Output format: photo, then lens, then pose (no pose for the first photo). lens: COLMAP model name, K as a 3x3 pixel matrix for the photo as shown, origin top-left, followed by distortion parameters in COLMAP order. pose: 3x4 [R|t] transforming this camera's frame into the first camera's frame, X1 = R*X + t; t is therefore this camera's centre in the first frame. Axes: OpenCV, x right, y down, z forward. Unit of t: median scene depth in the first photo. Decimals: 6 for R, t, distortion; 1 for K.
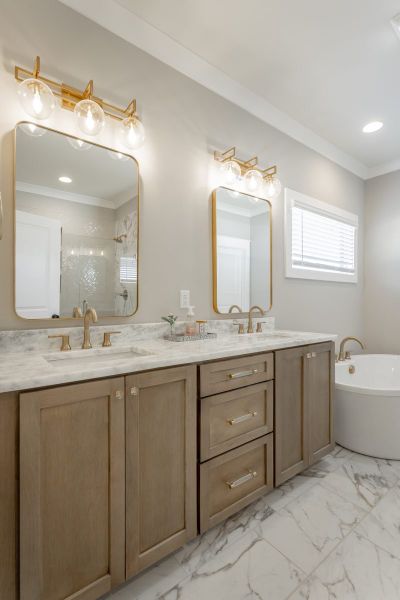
lens RADIAL K [[283.8, 0, 193.6], [0, 283.8, 303.1], [0, 0, 1]] dist [-0.010257, 0.001937]
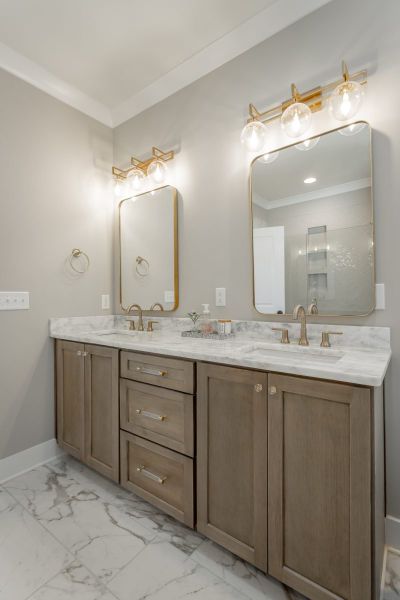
lens RADIAL K [[283.8, 0, 198.8], [0, 283.8, 300.3], [0, 0, 1]] dist [-0.010257, 0.001937]
pose [[0.280351, -0.001588, -0.959896, 0.952839], [0.004151, 0.999991, -0.000441, -0.002234], [0.959889, -0.003861, 0.280355, 0.703212]]
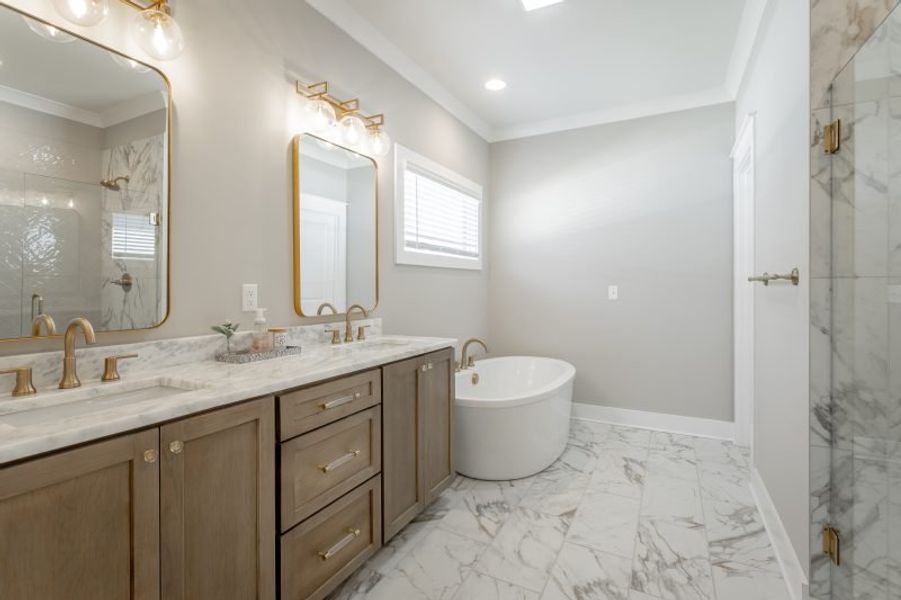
lens RADIAL K [[426.2, 0, 451.4], [0, 426.2, 287.3], [0, 0, 1]] dist [-0.010257, 0.001937]
pose [[0.904101, -0.002095, 0.427314, -0.031637], [0.002929, 0.999995, -0.001293, -0.037290], [-0.427309, 0.002421, 0.904102, -0.106526]]
